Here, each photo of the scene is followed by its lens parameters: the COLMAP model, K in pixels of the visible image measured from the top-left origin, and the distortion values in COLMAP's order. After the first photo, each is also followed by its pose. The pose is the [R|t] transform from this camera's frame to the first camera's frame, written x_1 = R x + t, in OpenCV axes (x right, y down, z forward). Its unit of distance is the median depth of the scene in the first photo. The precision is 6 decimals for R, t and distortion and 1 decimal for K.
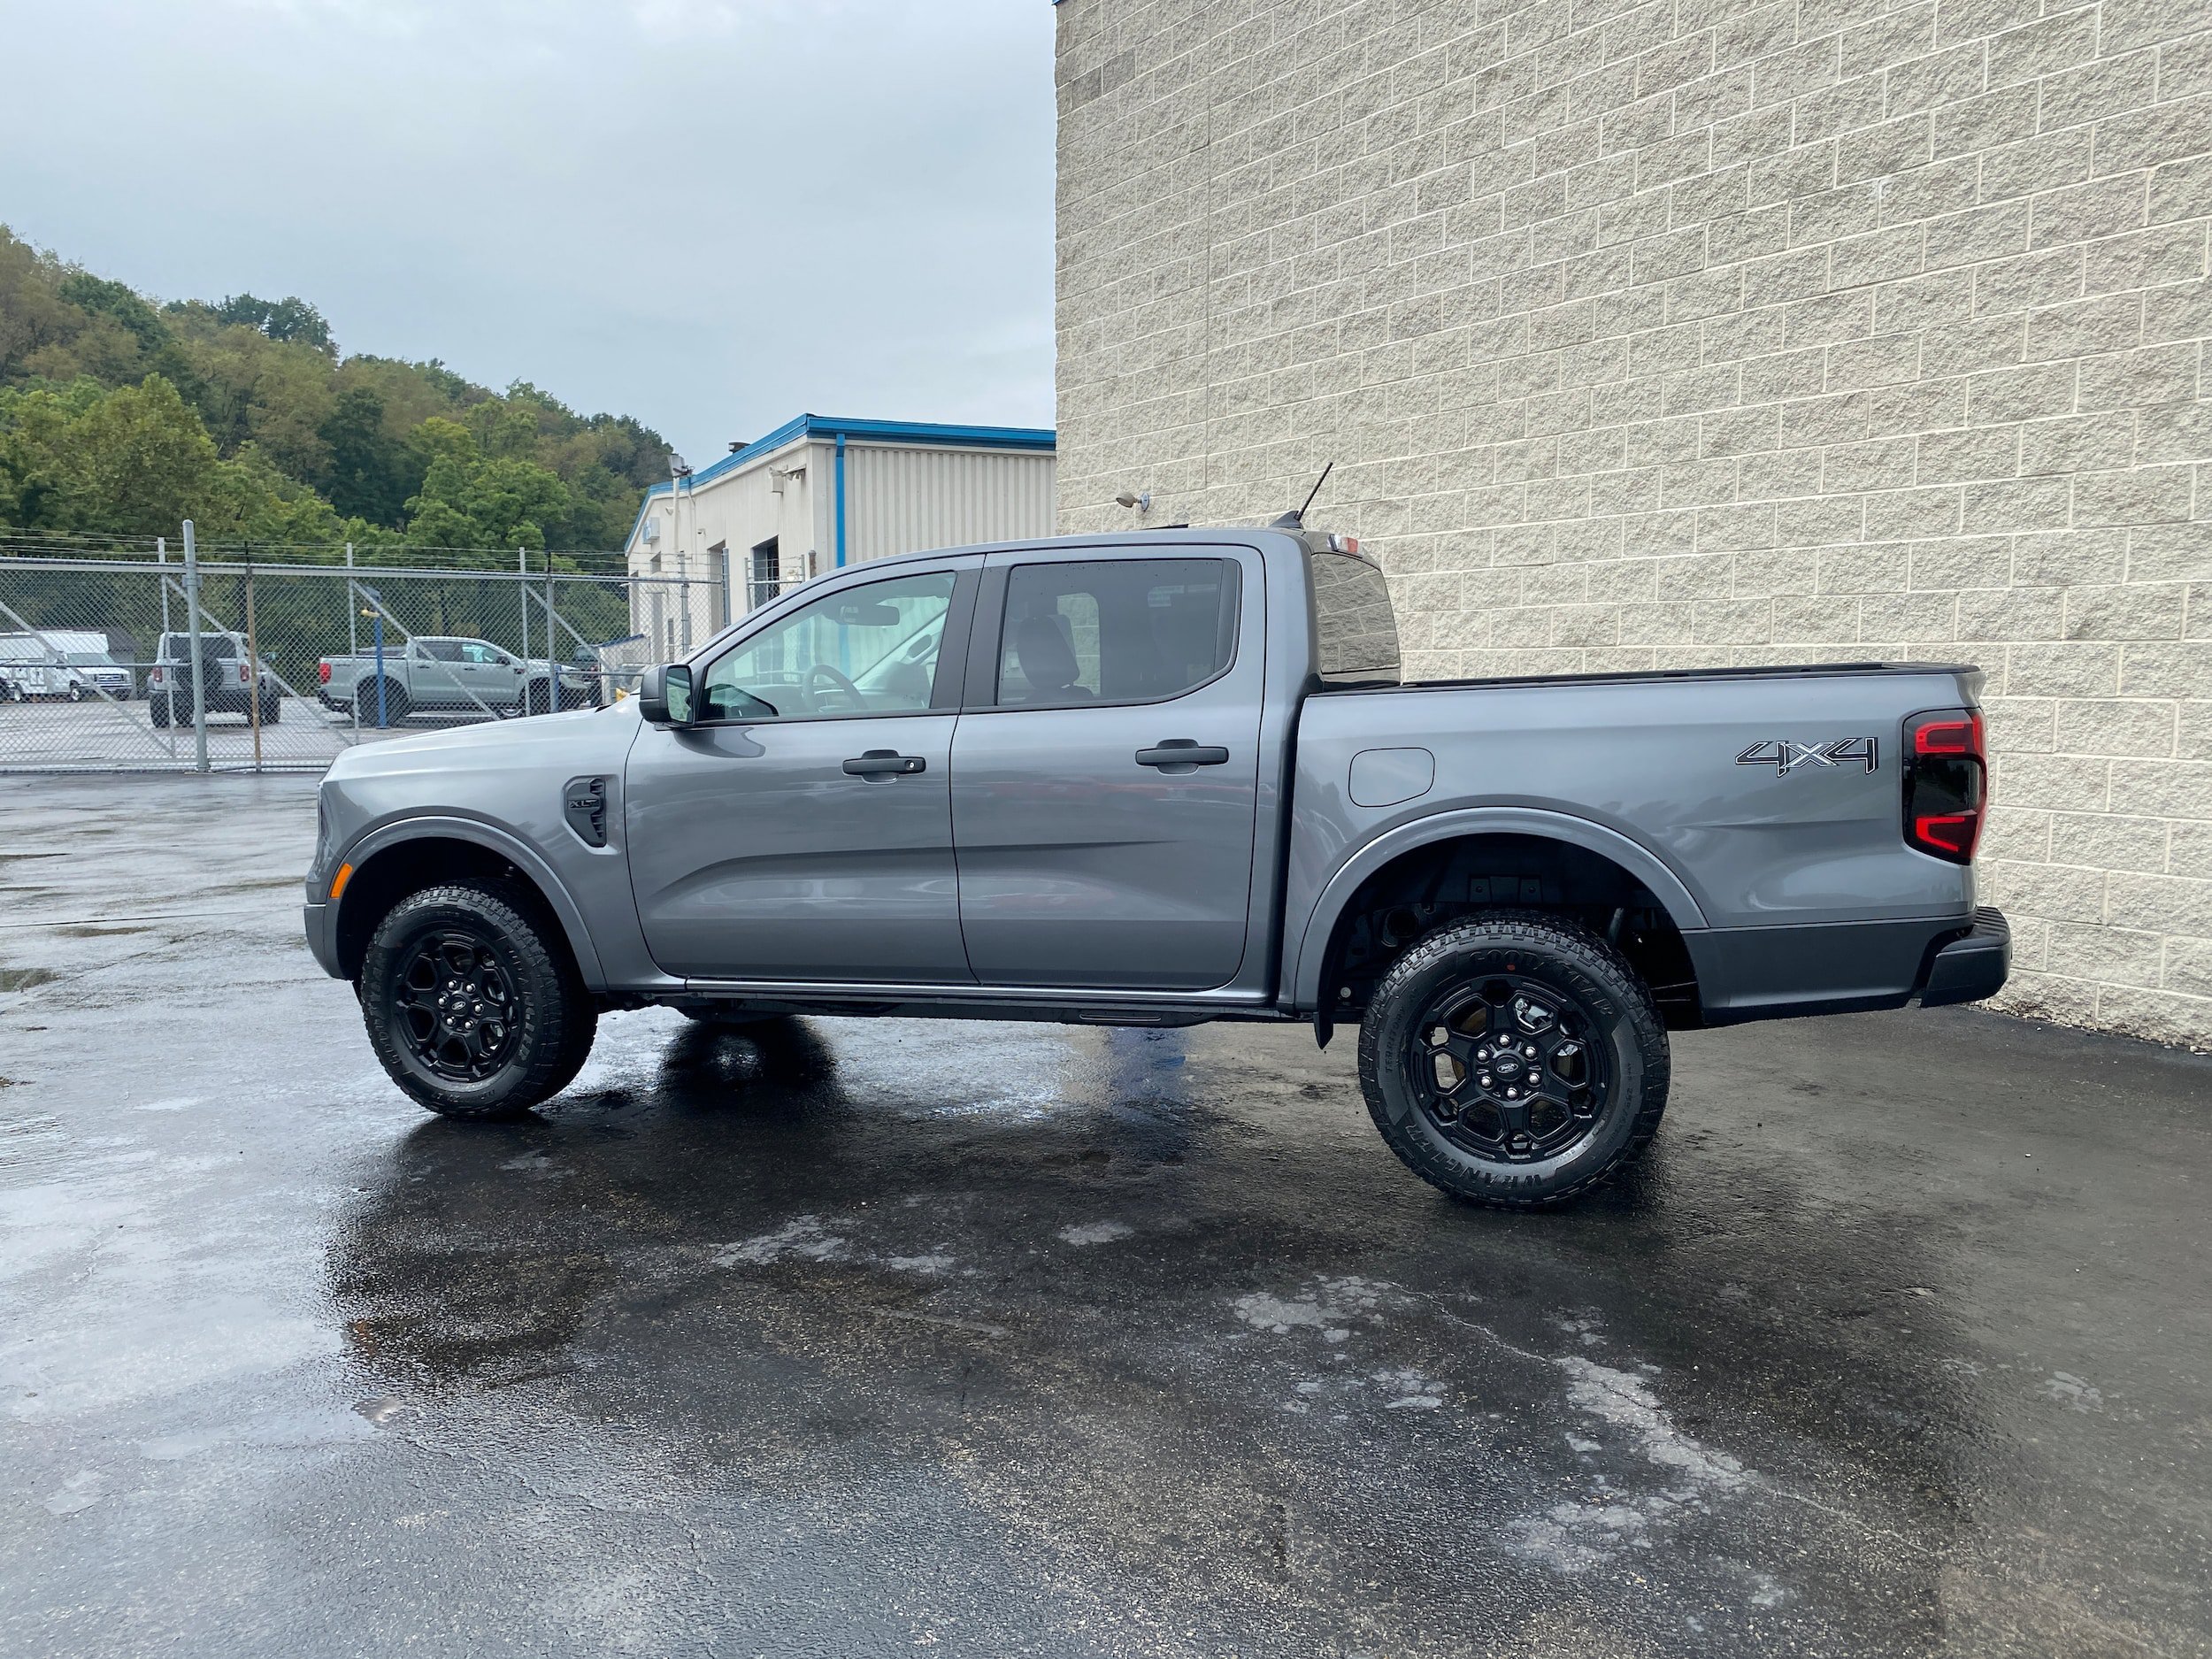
lens RADIAL K [[1697.0, 0, 1104.5], [0, 1697.0, 839.2], [0, 0, 1]] dist [0.018044, -0.013400]
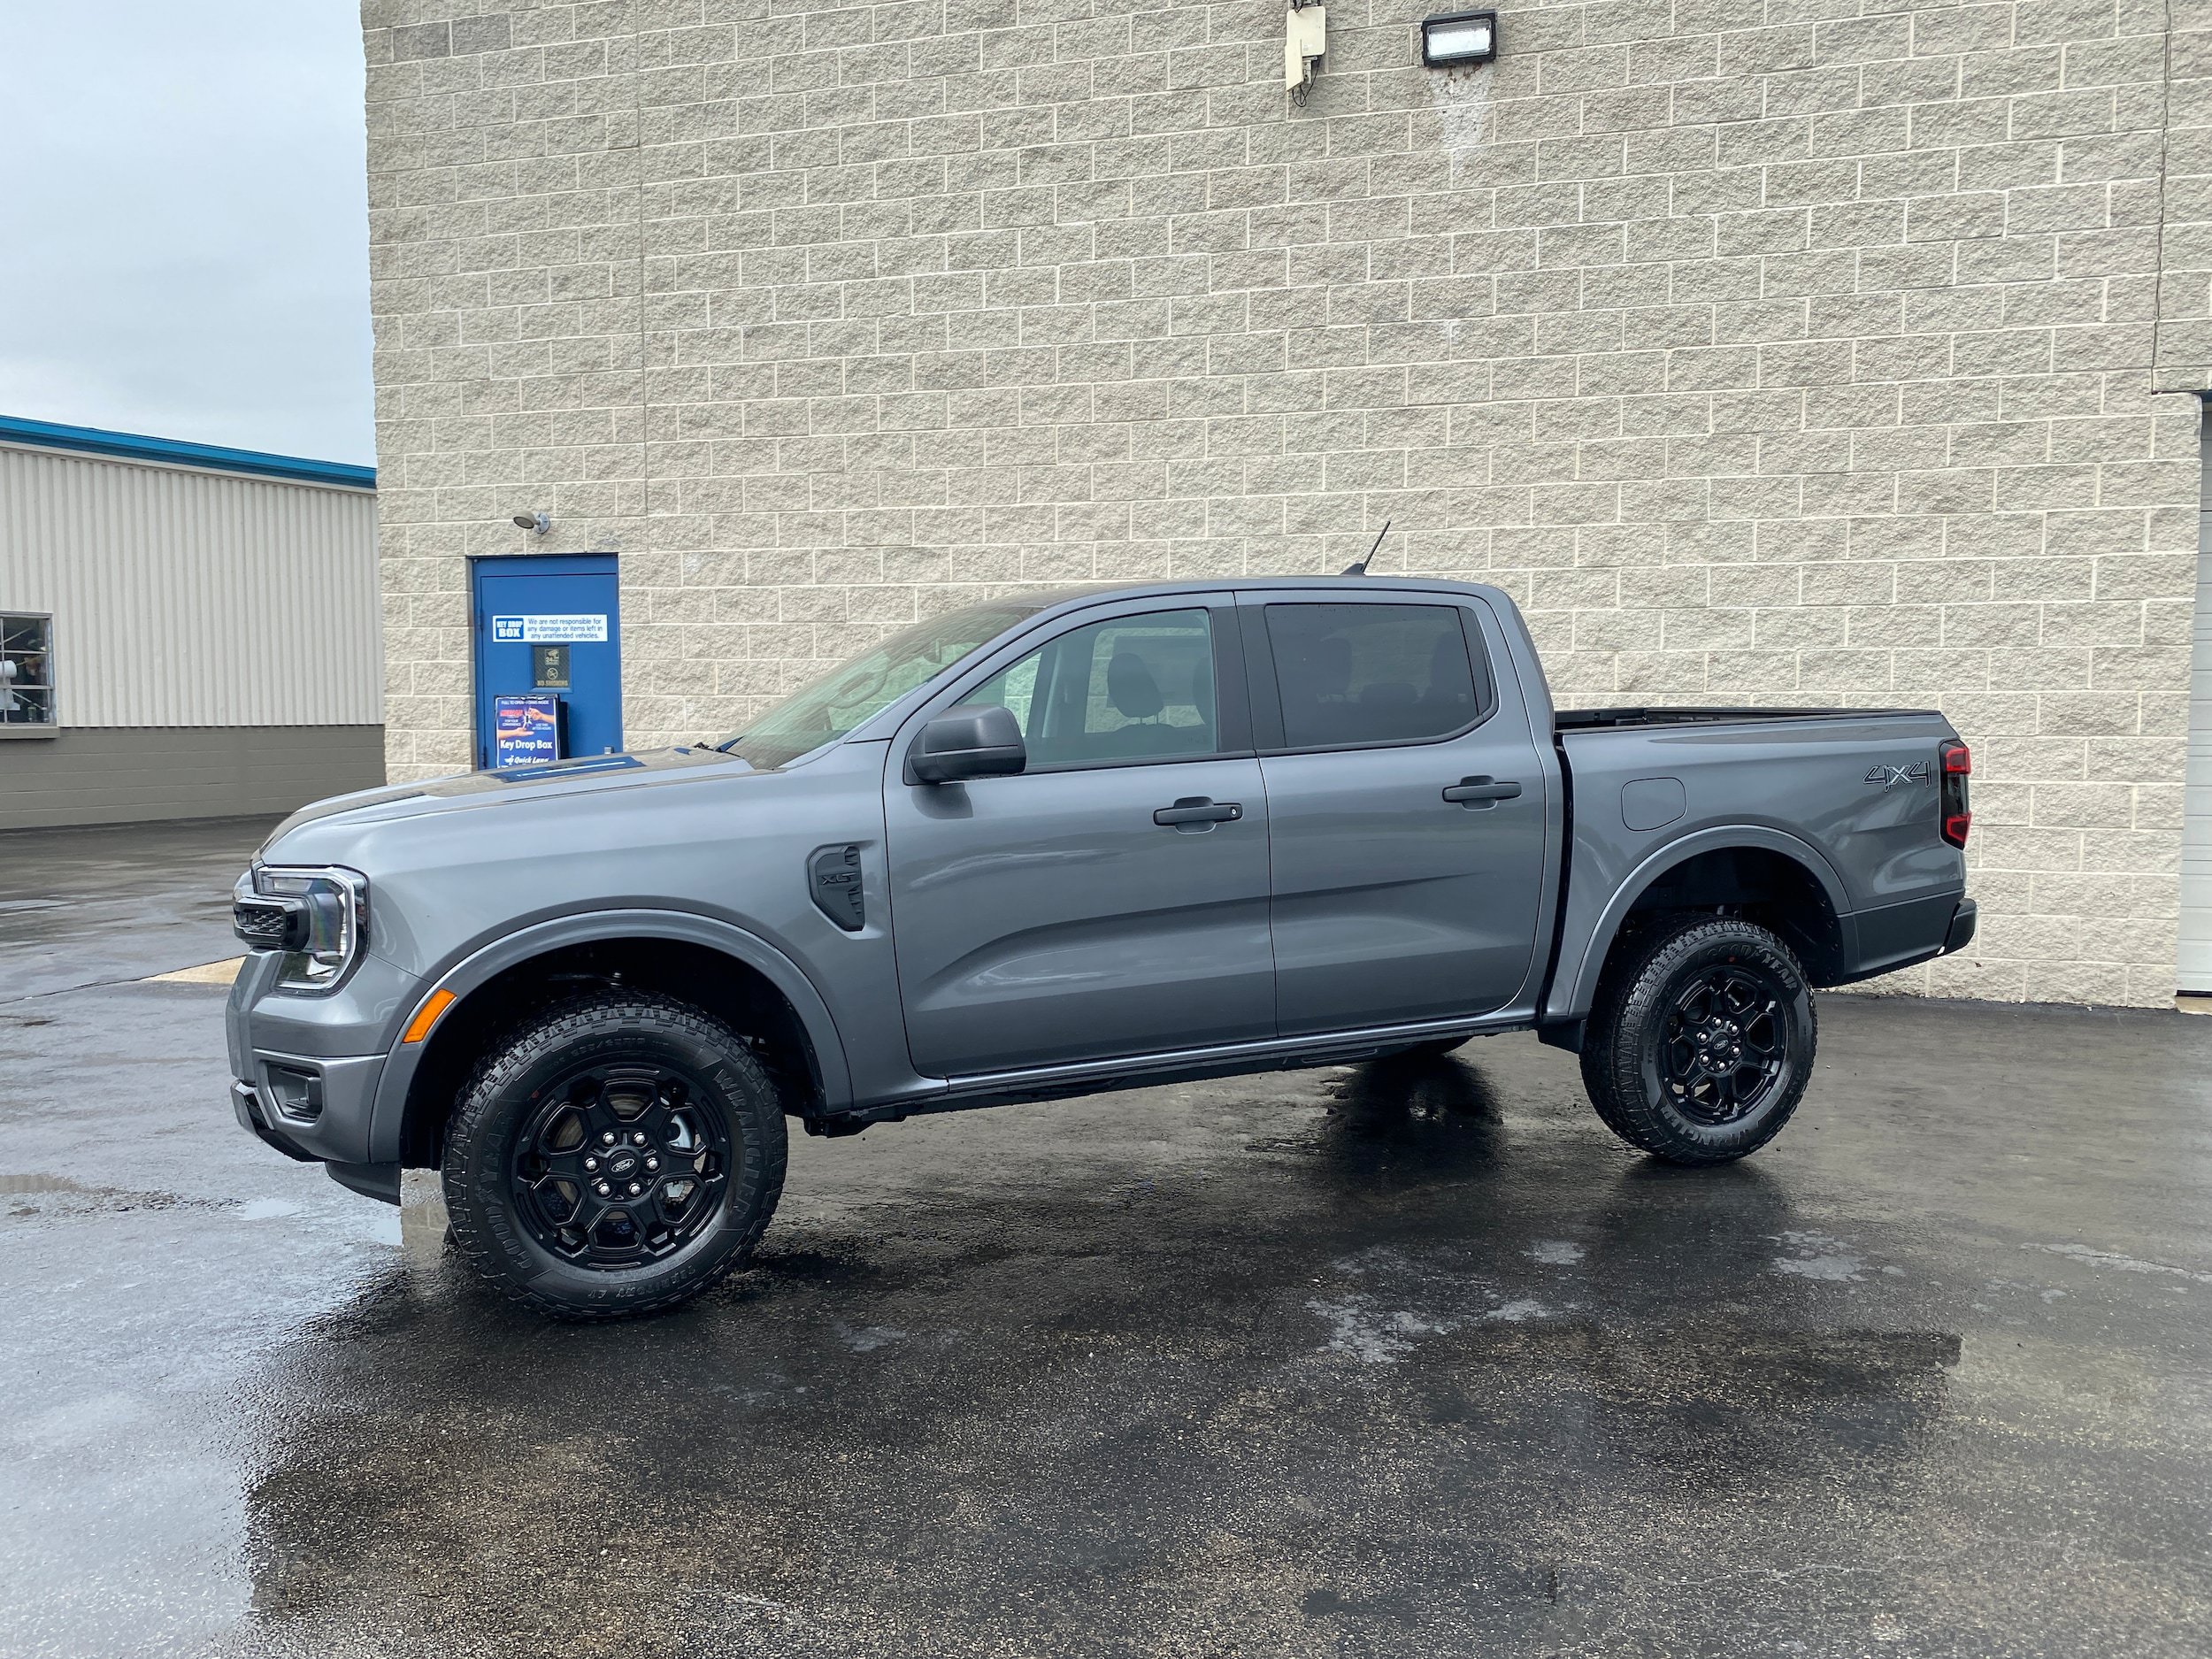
lens RADIAL K [[1697.0, 0, 1108.2], [0, 1697.0, 834.4], [0, 0, 1]] dist [0.018044, -0.013400]
pose [[0.756108, -0.045835, 0.652840, -0.481955], [0.066274, 0.997779, -0.006705, -0.018428], [-0.651083, 0.048336, 0.757466, 0.205964]]
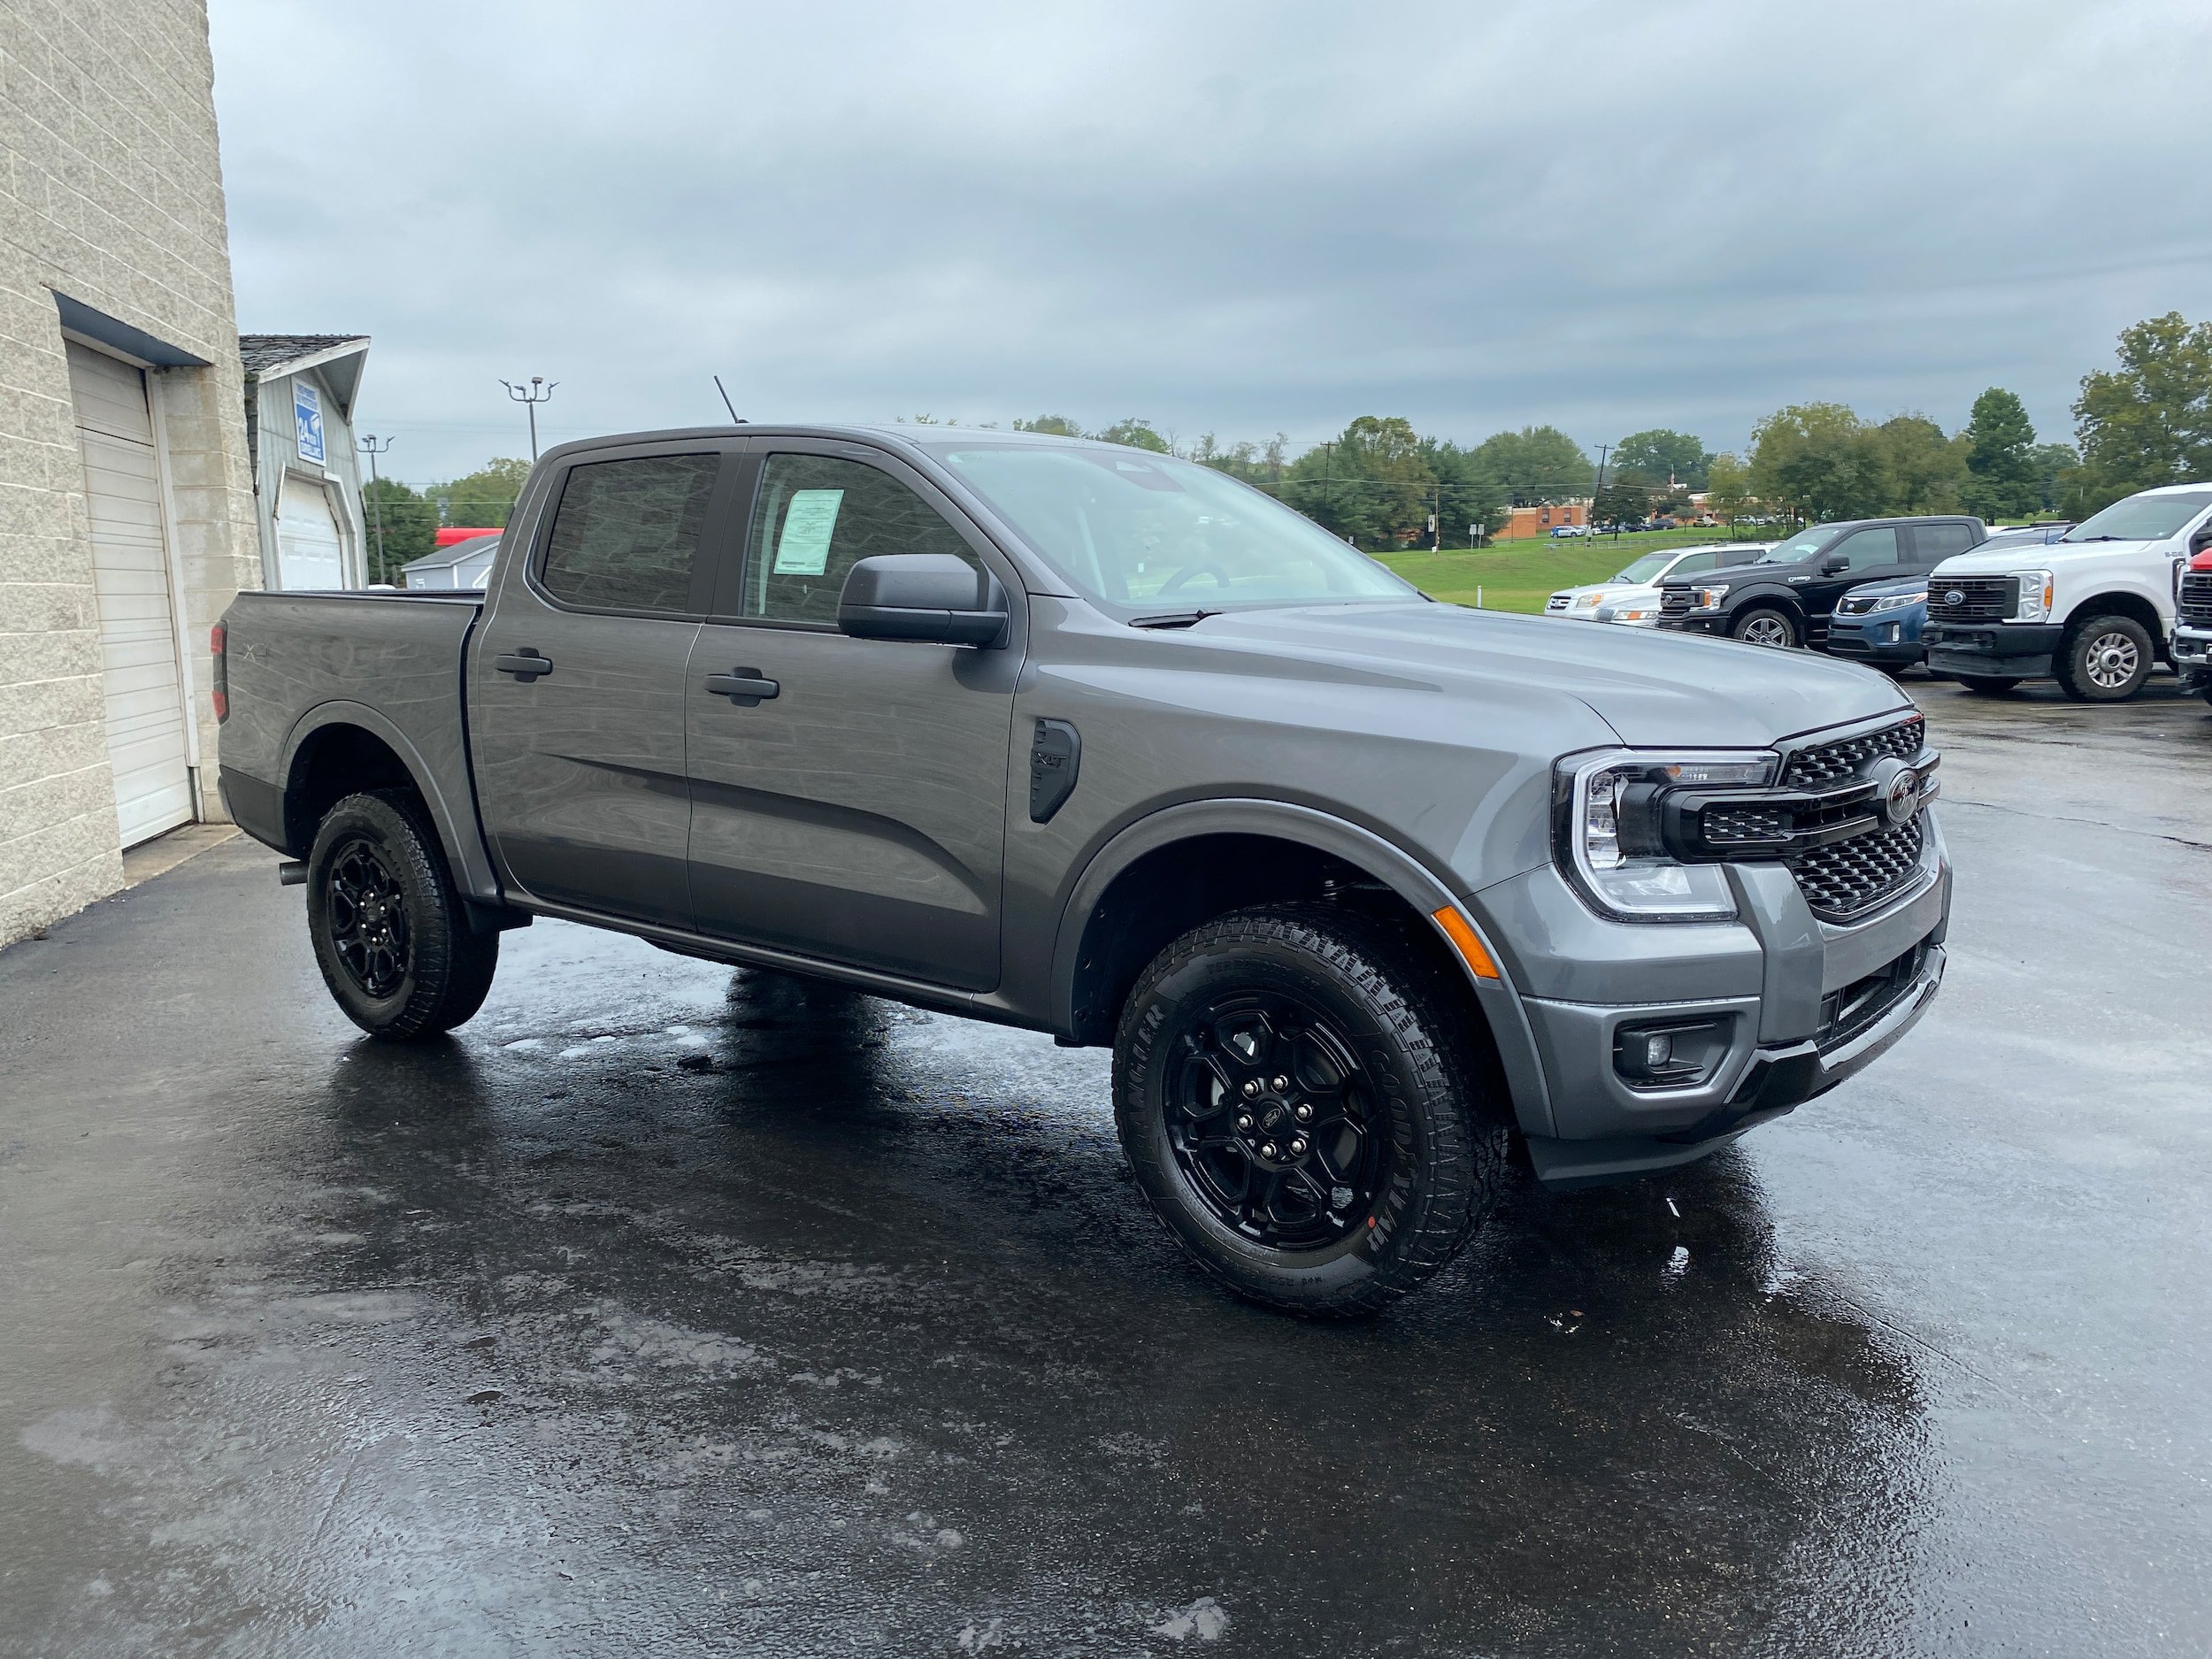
lens RADIAL K [[1697.0, 0, 1091.8], [0, 1697.0, 812.9], [0, 0, 1]] dist [0.018044, -0.013400]
pose [[-0.938085, -0.017487, 0.345964, -0.288755], [0.065025, 0.972082, 0.225451, -0.122942], [-0.340248, 0.233988, -0.910759, 1.282021]]
